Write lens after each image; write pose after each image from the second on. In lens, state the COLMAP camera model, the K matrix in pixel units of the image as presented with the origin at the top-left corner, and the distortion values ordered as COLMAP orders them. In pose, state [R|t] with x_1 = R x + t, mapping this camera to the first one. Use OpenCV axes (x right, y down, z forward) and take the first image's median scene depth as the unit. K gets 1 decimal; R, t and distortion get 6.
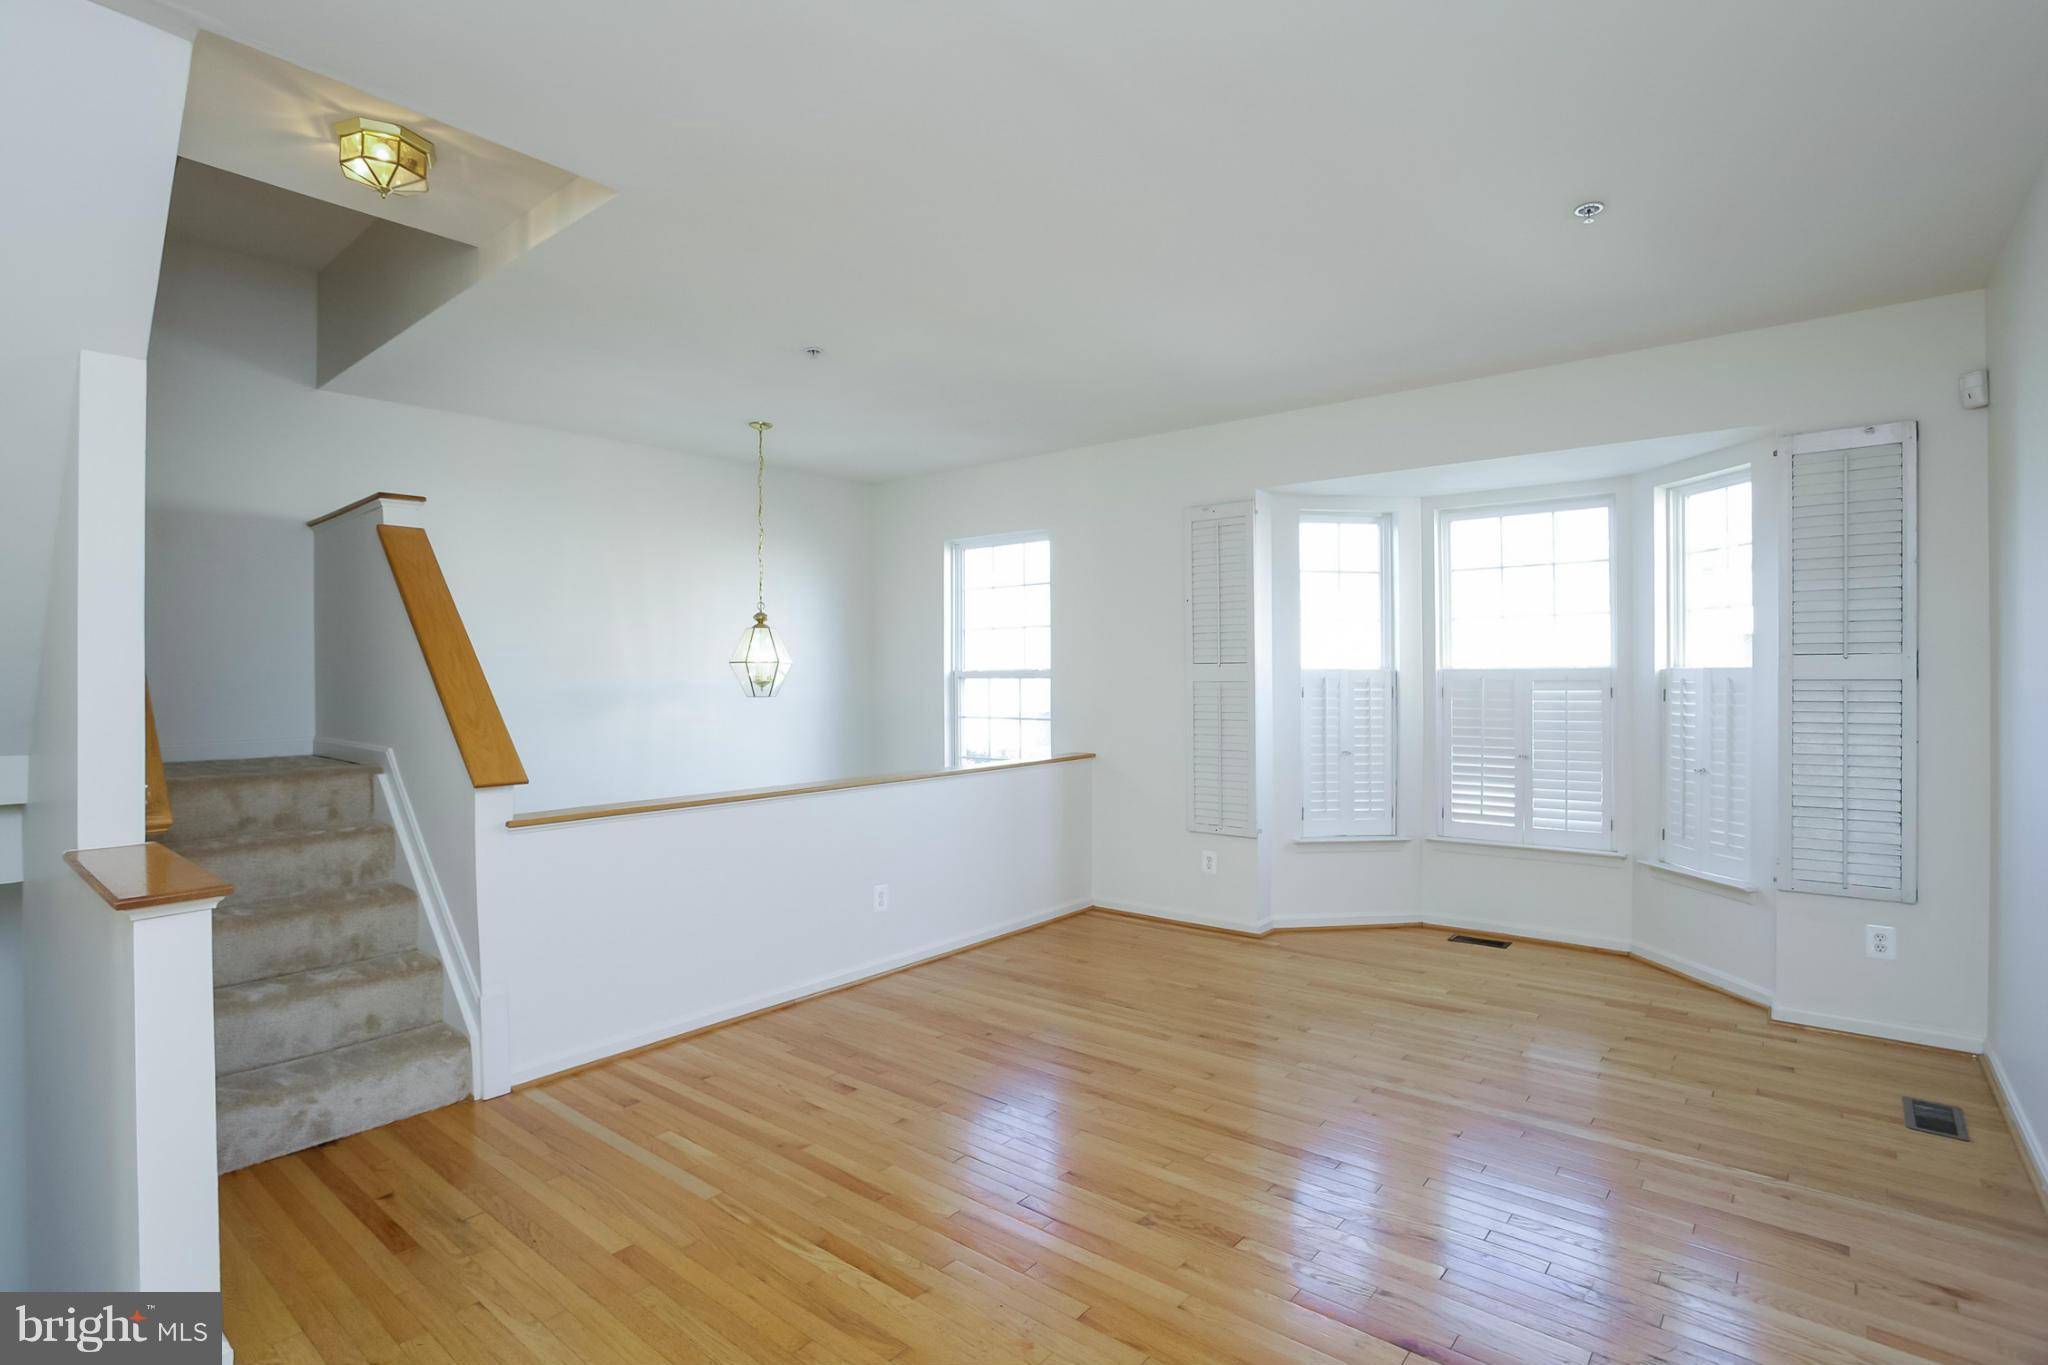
lens RADIAL K [[1005.7, 0, 1016.5], [0, 1005.7, 667.7], [0, 0, 1]] dist [-0.072030, 0.036394]
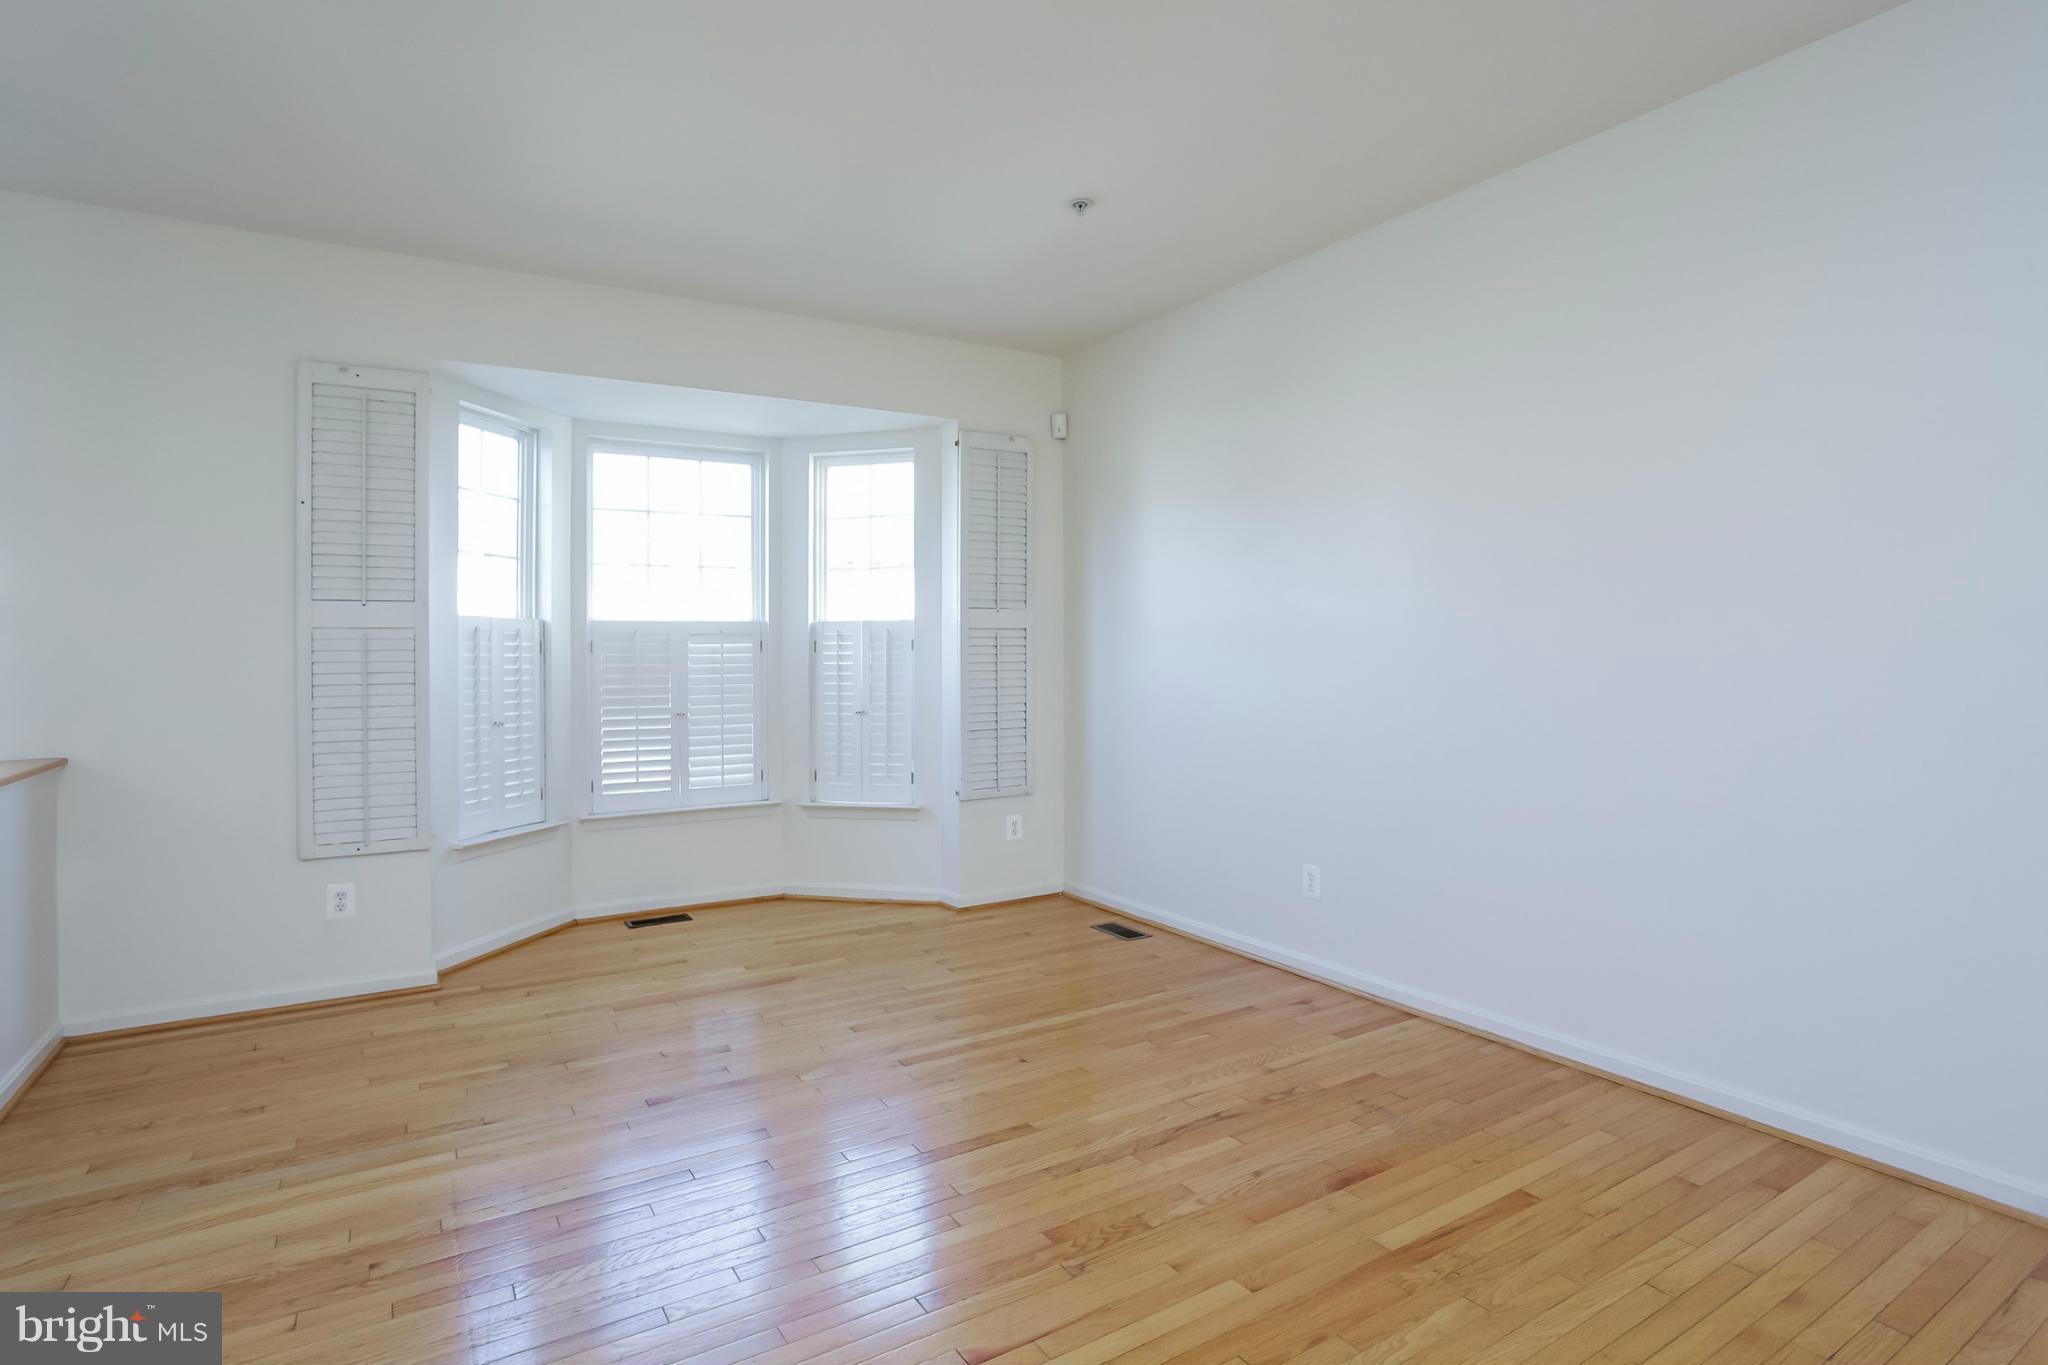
lens RADIAL K [[1043.2, 0, 1026.1], [0, 1043.2, 640.6], [0, 0, 1]] dist [-0.050800, 0.000945]
pose [[0.320489, 0.013531, 0.947156, -0.315534], [0.002256, 0.999884, -0.015048, 0.034948], [-0.947250, 0.006960, 0.320421, 0.368631]]
